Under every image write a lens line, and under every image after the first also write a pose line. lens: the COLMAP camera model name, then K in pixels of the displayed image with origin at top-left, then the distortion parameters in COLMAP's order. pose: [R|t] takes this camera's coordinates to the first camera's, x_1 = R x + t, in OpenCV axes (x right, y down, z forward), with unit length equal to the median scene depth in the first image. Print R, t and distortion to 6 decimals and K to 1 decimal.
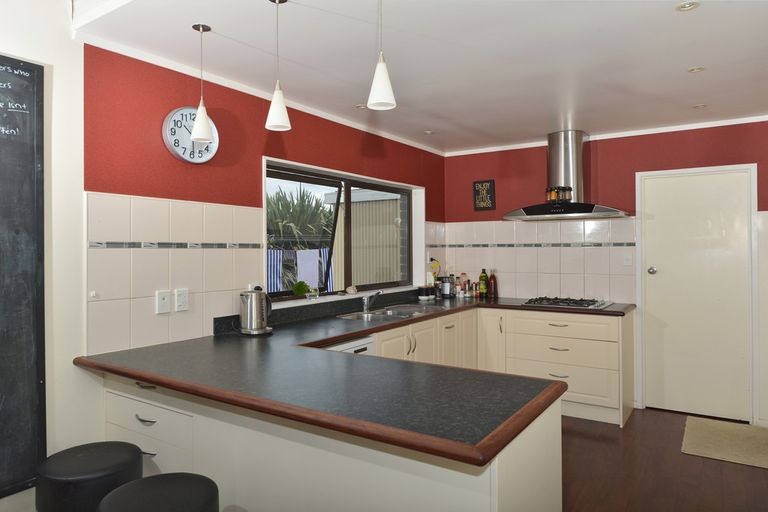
lens RADIAL K [[511.1, 0, 384.0], [0, 511.1, 256.0], [0, 0, 1]] dist [-0.087364, -0.000301]
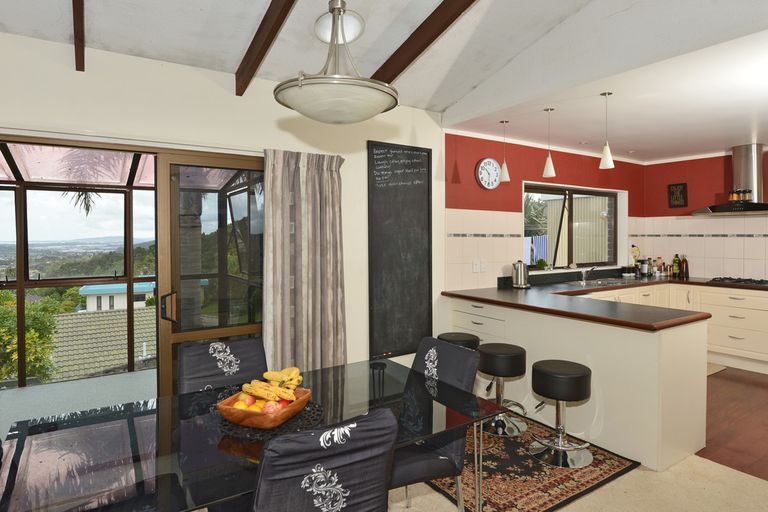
lens RADIAL K [[458.8, 0, 430.3], [0, 458.8, 239.9], [0, 0, 1]] dist [-0.056735, -0.000436]
pose [[0.946450, 0.008758, -0.322730, -0.027561], [-0.010765, 0.999932, -0.004435, 0.002123], [0.322670, 0.007672, 0.946481, -0.314996]]
